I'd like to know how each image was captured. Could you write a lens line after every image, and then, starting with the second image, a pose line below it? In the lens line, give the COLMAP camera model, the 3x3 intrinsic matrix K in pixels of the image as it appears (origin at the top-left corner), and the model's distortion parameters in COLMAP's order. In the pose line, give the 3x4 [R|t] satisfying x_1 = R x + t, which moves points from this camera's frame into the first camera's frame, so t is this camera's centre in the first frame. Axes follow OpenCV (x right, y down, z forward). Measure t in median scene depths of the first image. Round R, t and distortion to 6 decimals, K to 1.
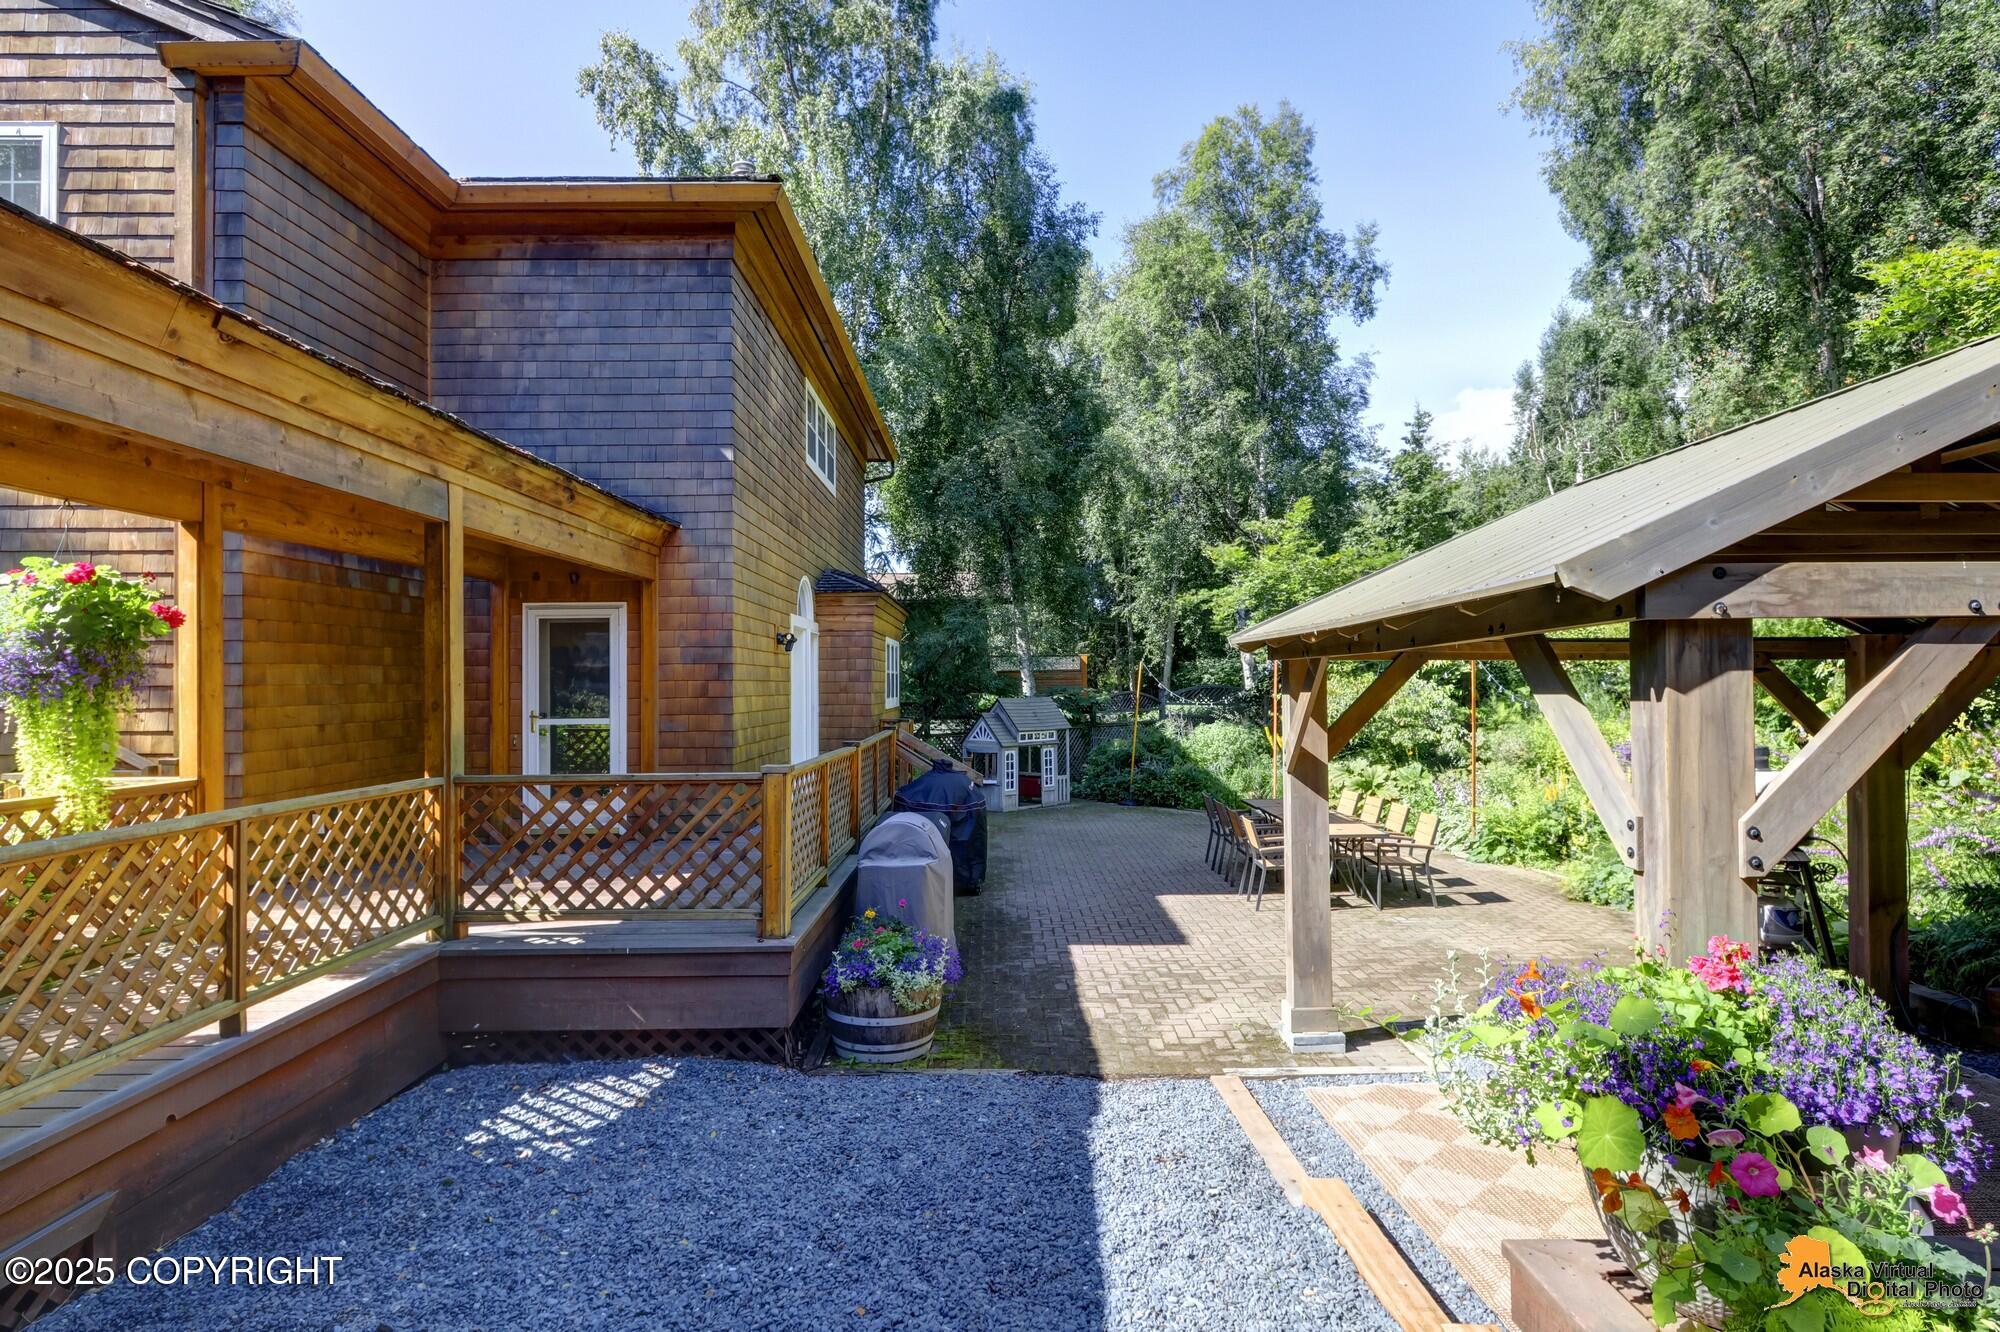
lens RADIAL K [[1067.8, 0, 998.4], [0, 1067.8, 698.0], [0, 0, 1]] dist [0.001927, 0.000219]
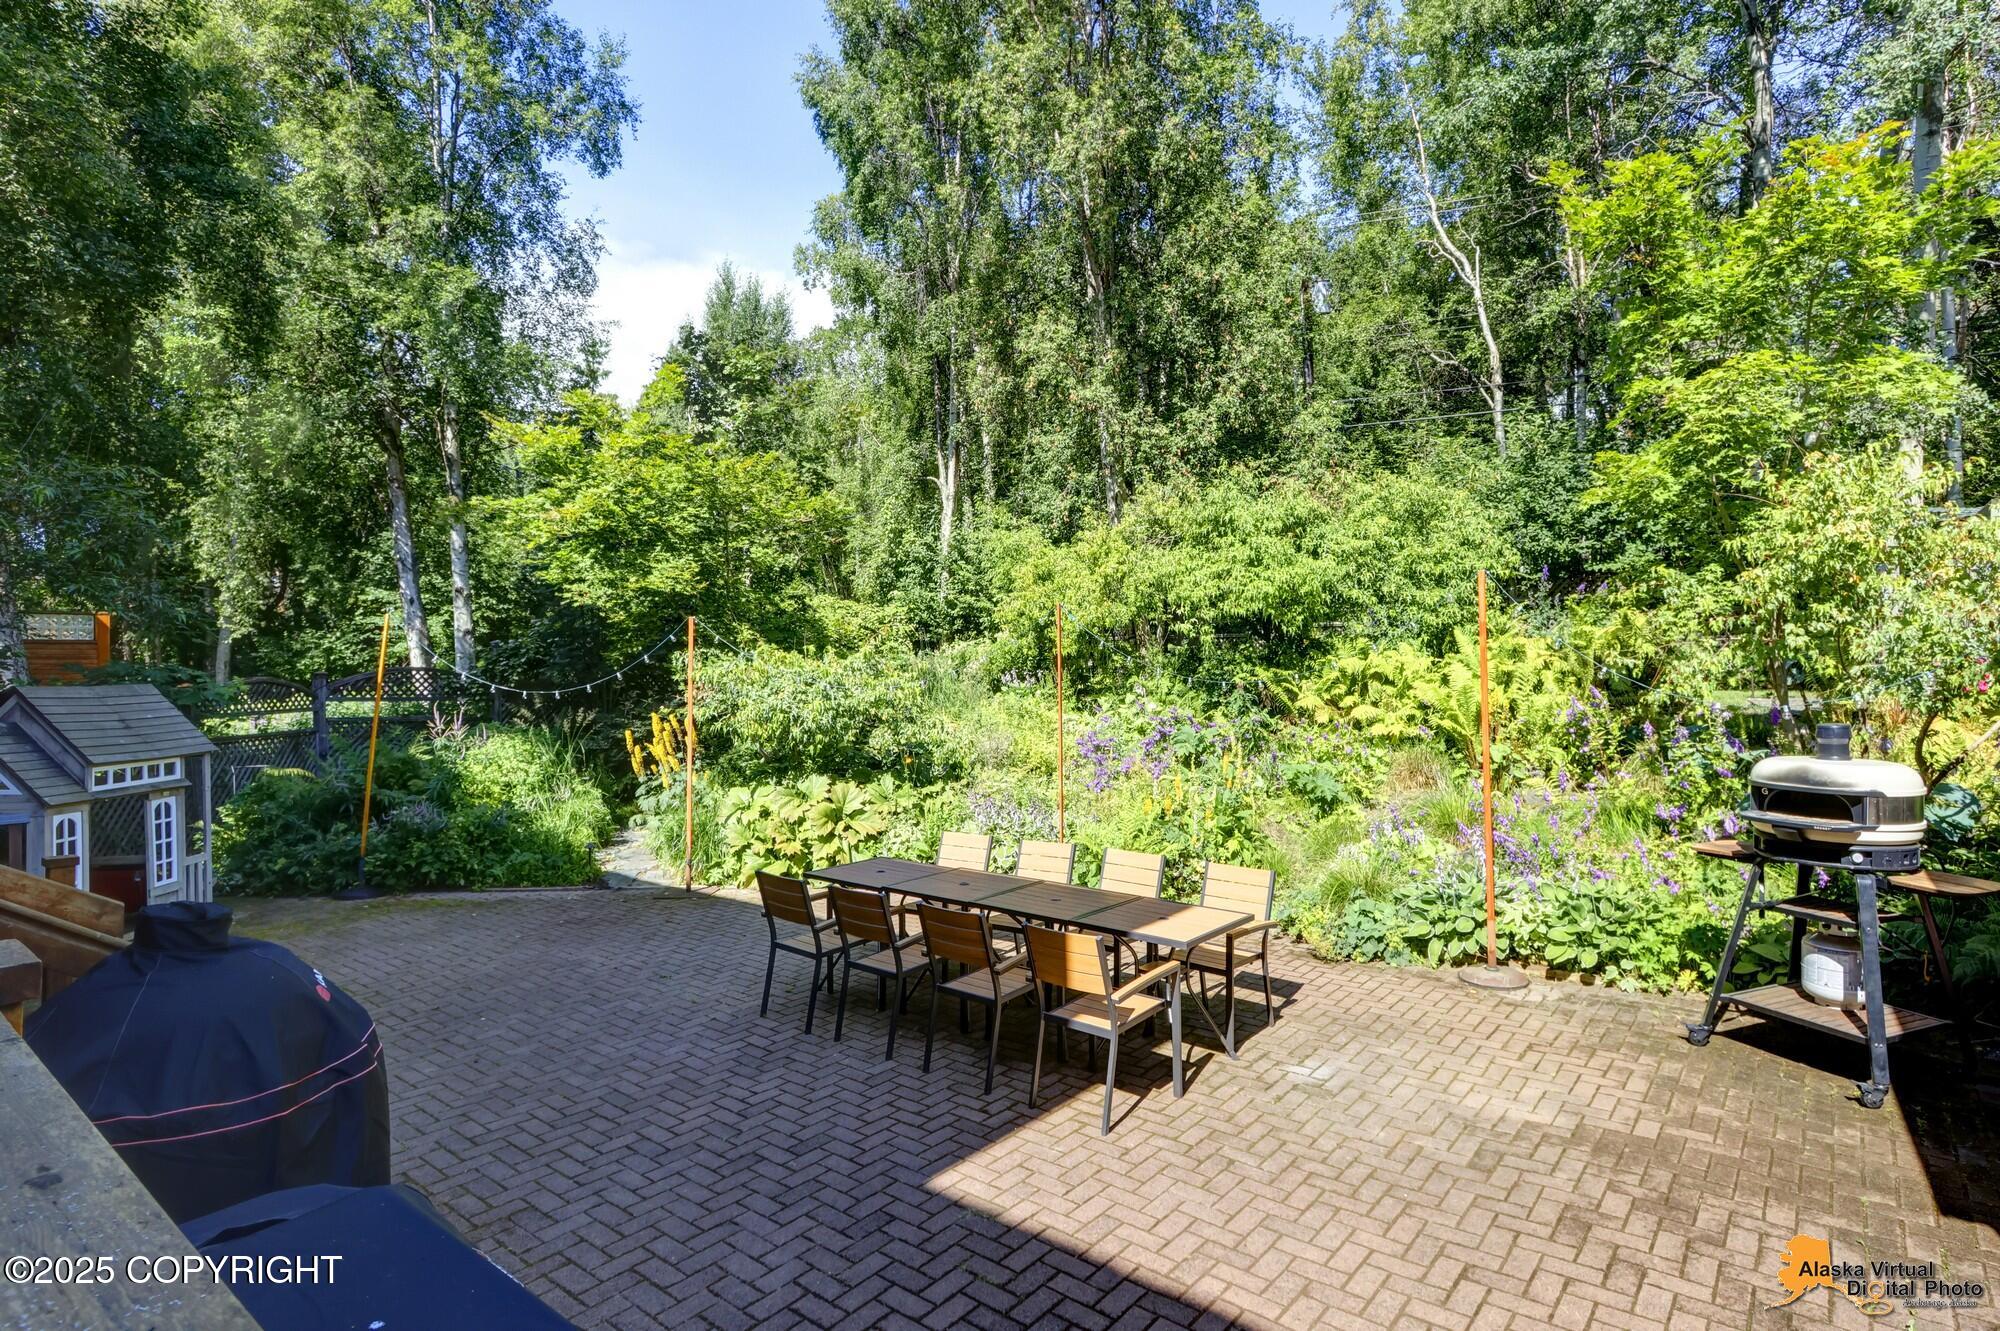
lens RADIAL K [[1067.8, 0, 998.4], [0, 1067.8, 697.5], [0, 0, 1]] dist [0.001927, 0.000219]
pose [[0.635530, -0.014966, 0.771931, -0.067413], [0.012845, 0.999879, 0.008810, 0.004339], [-0.771969, 0.004317, 0.635645, 0.387660]]
